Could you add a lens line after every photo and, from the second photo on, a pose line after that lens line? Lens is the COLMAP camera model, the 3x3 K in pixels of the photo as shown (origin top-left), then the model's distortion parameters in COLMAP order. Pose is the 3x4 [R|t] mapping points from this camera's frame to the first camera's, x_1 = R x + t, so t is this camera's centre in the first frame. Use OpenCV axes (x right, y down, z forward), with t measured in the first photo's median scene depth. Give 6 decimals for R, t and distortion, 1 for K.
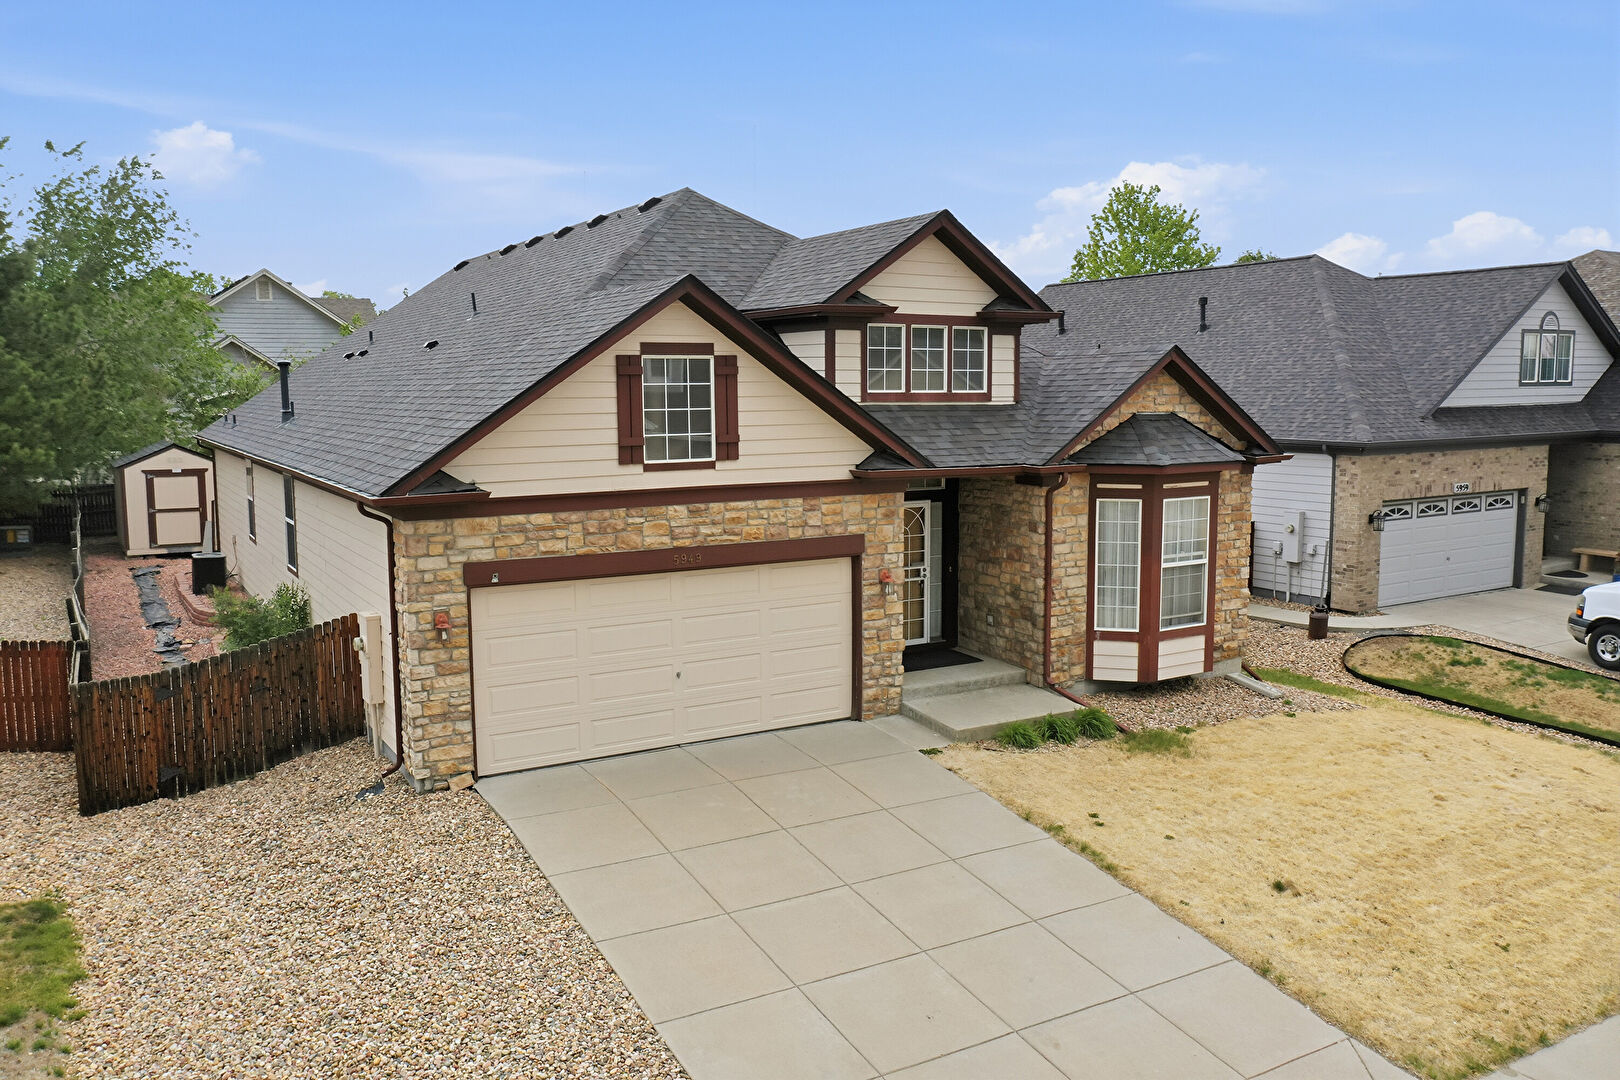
lens RADIAL K [[1256.2, 0, 810.0], [0, 1256.2, 540.0], [0, 0, 1]] dist [-0.037220, -0.000429]
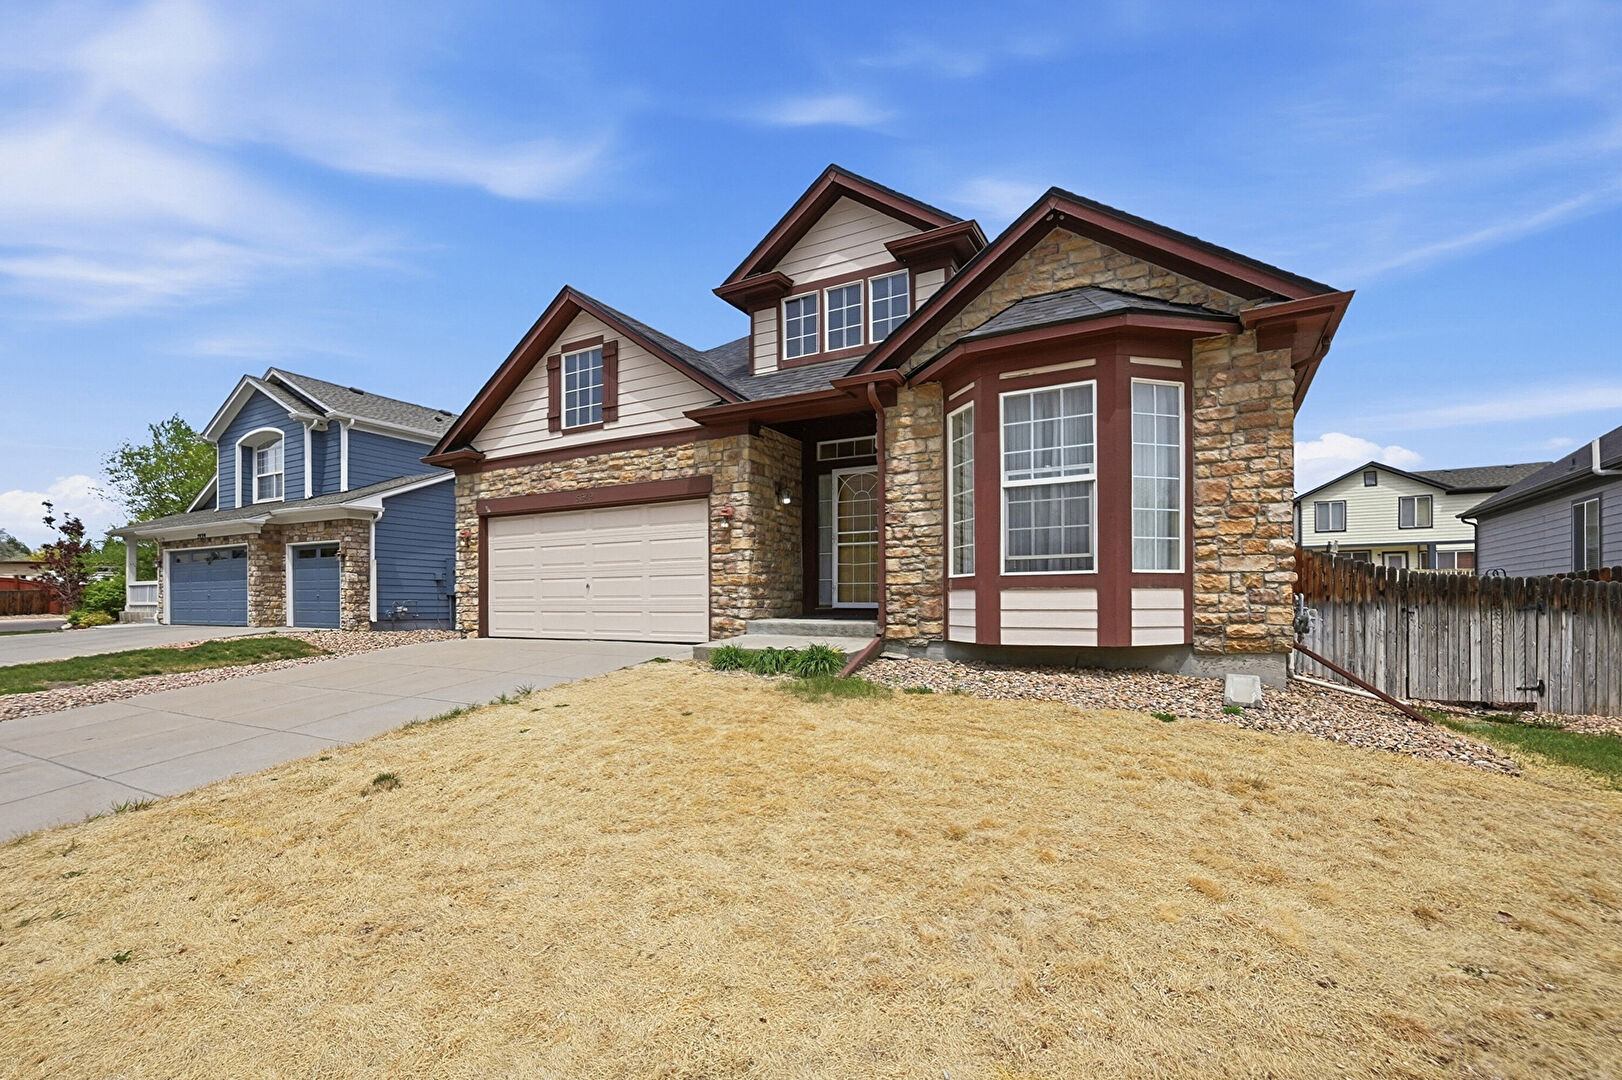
lens RADIAL K [[735.1, 0, 811.7], [0, 735.1, 608.3], [0, 0, 1]] dist [-0.003195, -0.000051]
pose [[0.503043, 0.006800, -0.864234, 0.677241], [-0.102299, 0.993408, -0.051728, 0.142888], [0.858185, 0.114431, 0.500423, 0.788793]]
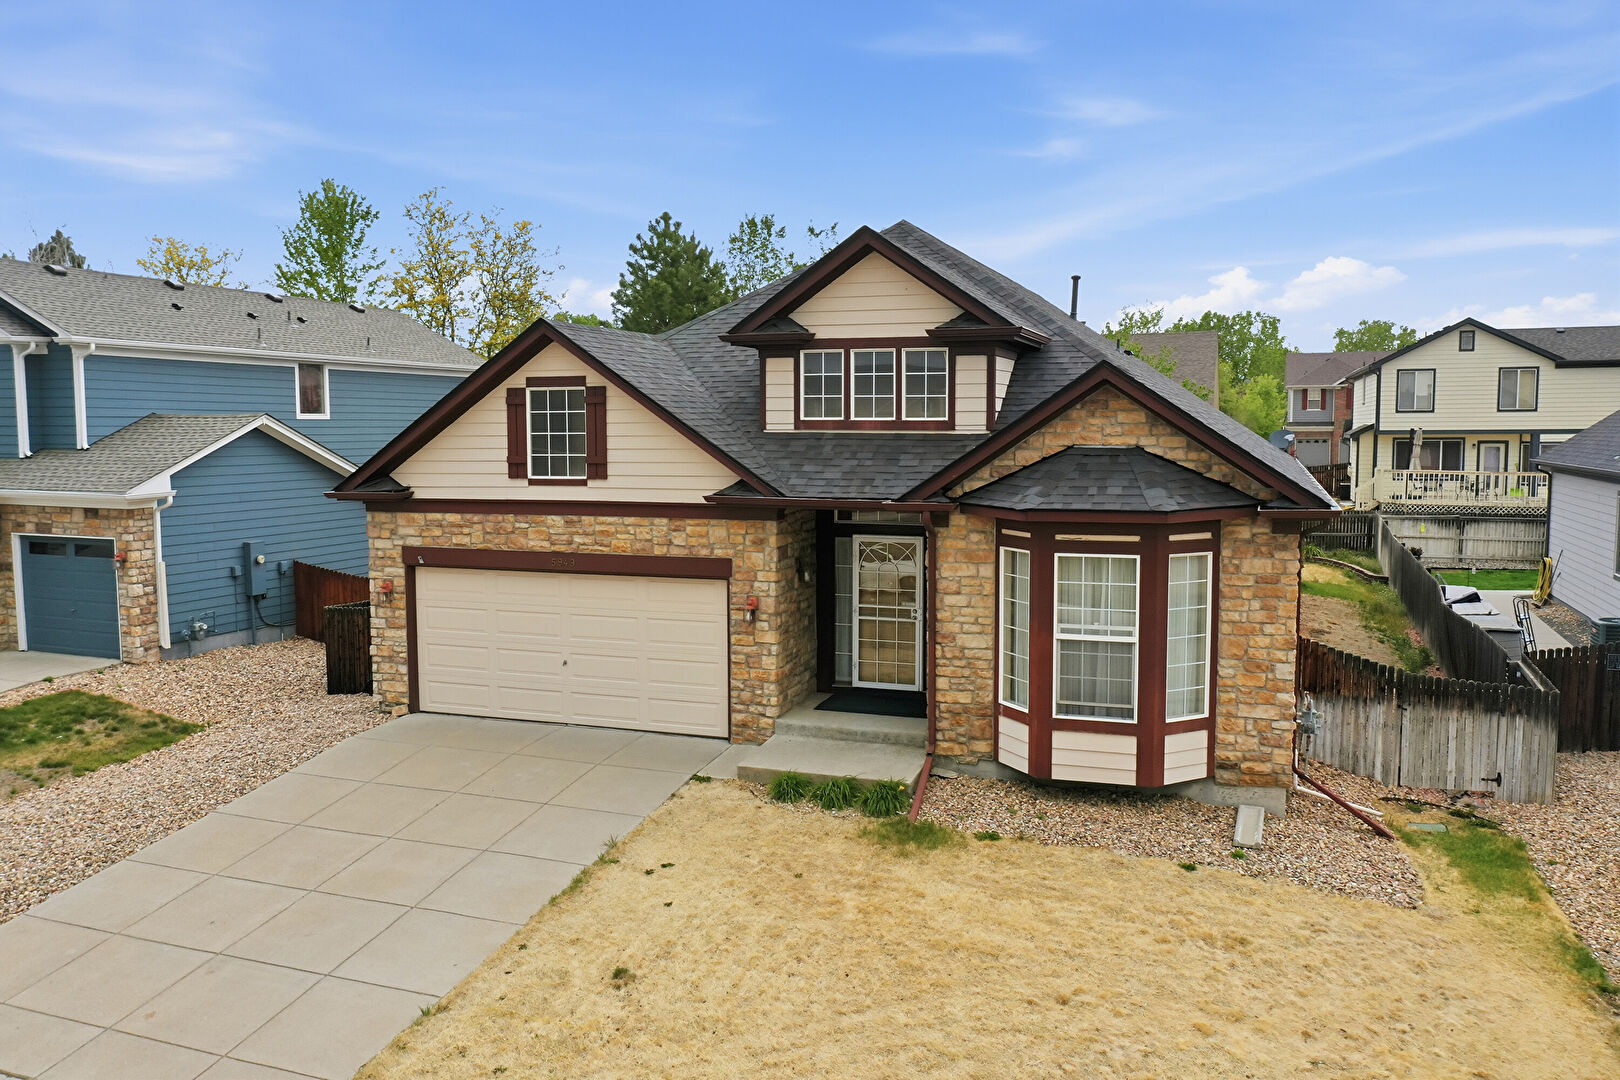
lens RADIAL K [[1280.7, 0, 848.3], [0, 1280.7, 538.6], [0, 0, 1]] dist [-0.032589, -0.000374]
pose [[0.647548, 0.072806, -0.758539, 0.918881], [-0.092514, 0.995573, 0.016580, -0.048503], [0.756388, 0.059439, 0.651417, 0.410769]]
